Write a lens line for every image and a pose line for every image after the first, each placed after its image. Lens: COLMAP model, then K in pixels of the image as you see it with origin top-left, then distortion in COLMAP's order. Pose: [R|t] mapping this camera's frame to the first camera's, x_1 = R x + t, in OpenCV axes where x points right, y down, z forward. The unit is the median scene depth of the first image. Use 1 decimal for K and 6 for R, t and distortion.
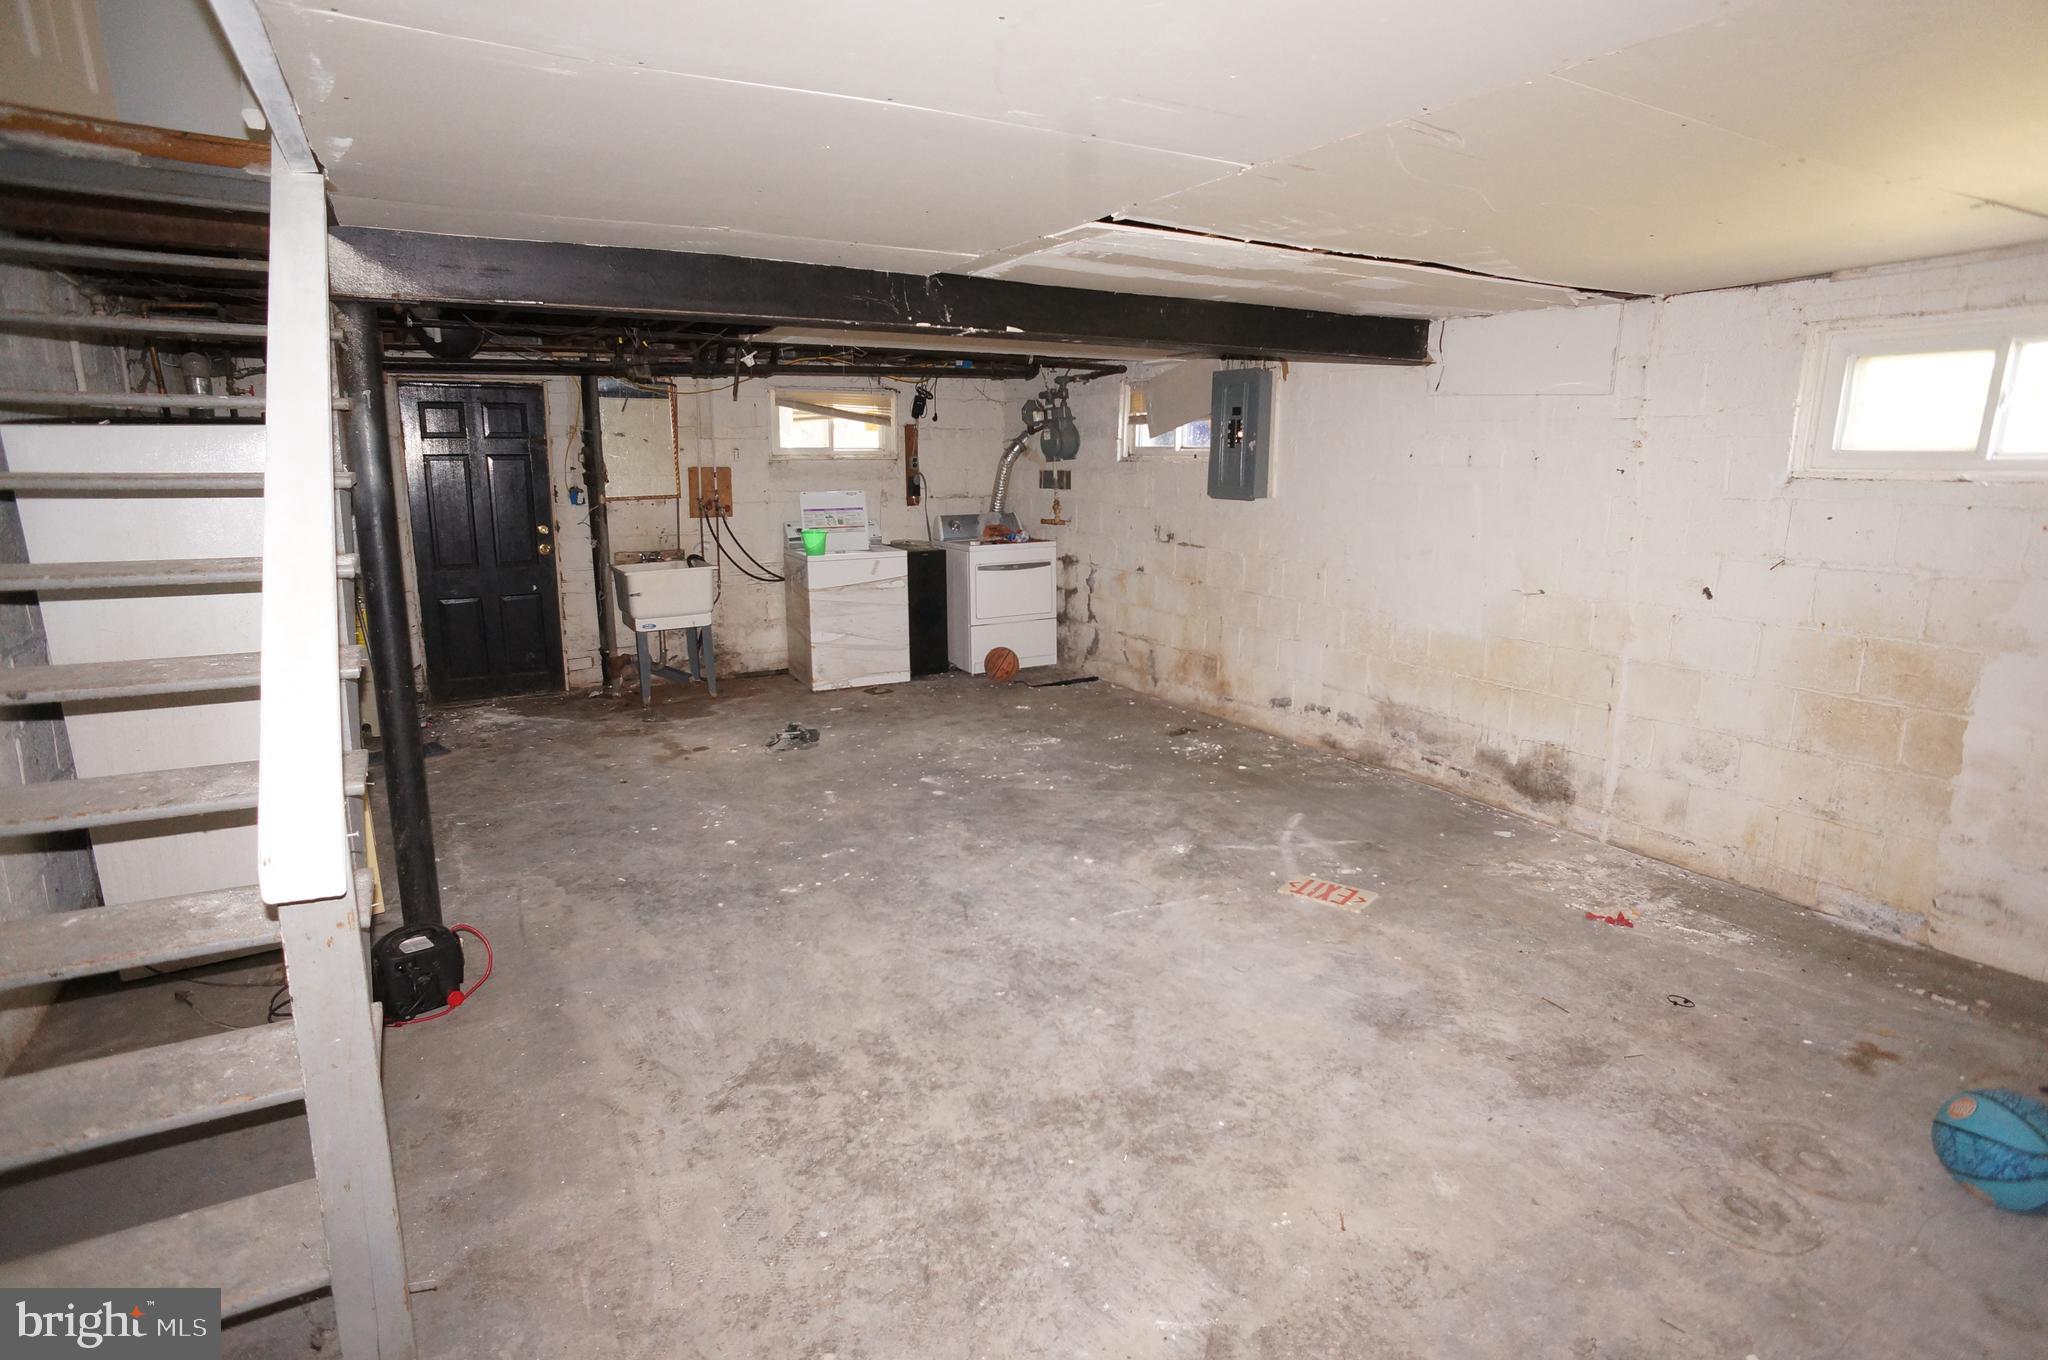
lens RADIAL K [[1078.7, 0, 1023.5], [0, 1078.7, 670.7], [0, 0, 1]] dist [-0.078800, 0.052885]
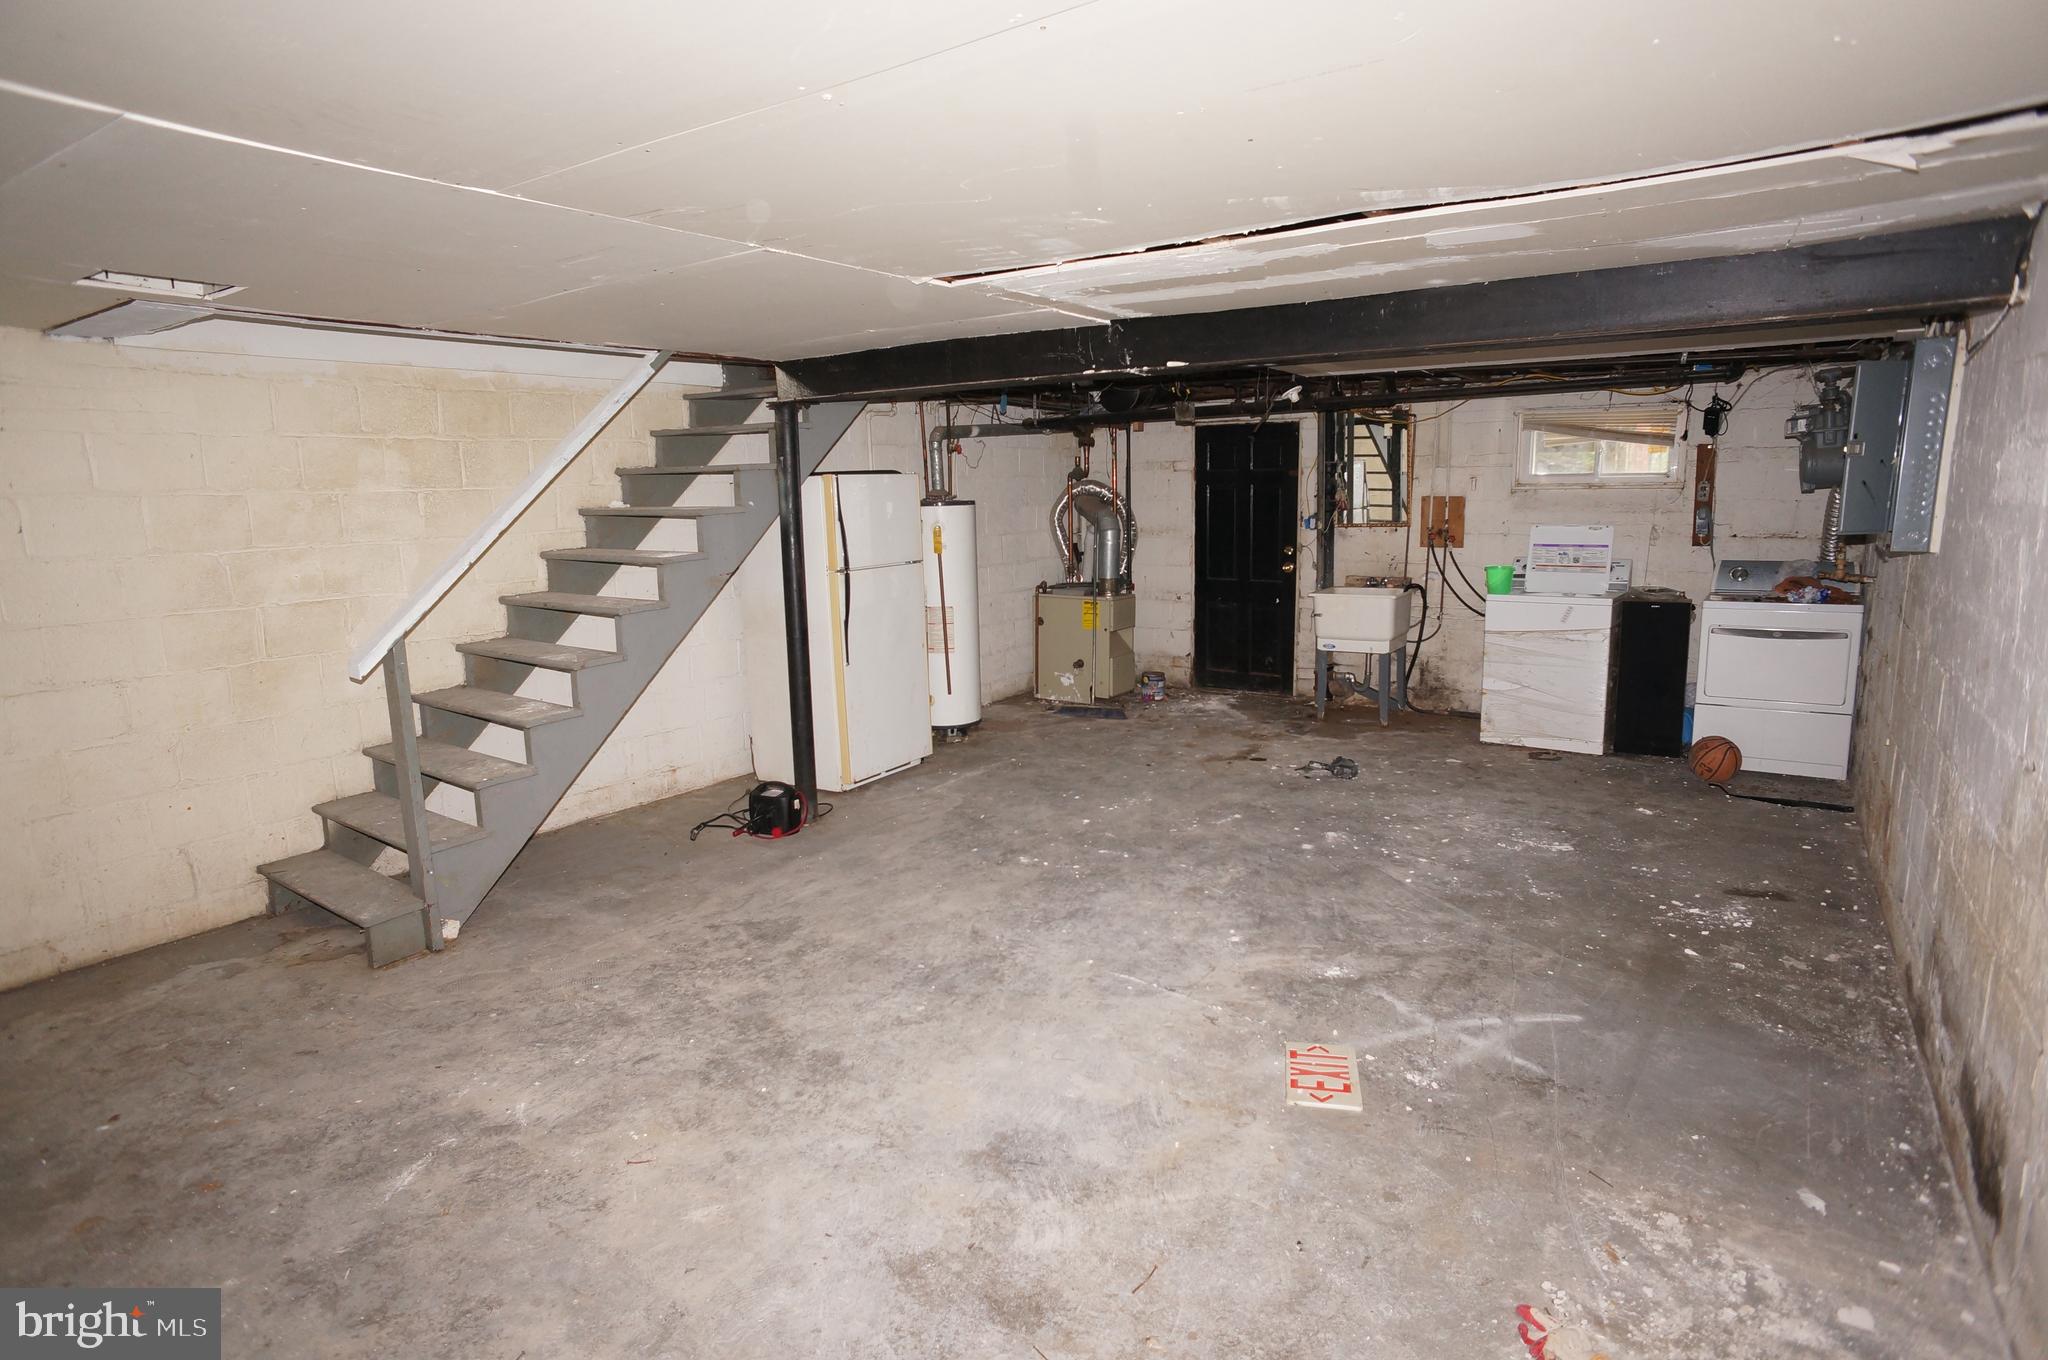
lens RADIAL K [[1078.7, 0, 1023.5], [0, 1078.7, 670.7], [0, 0, 1]] dist [-0.078800, 0.052885]
pose [[0.427096, 0.141695, -0.893035, 0.721213], [-0.158082, 0.984135, 0.080547, -0.084642], [0.890280, 0.106771, 0.442720, 0.402696]]
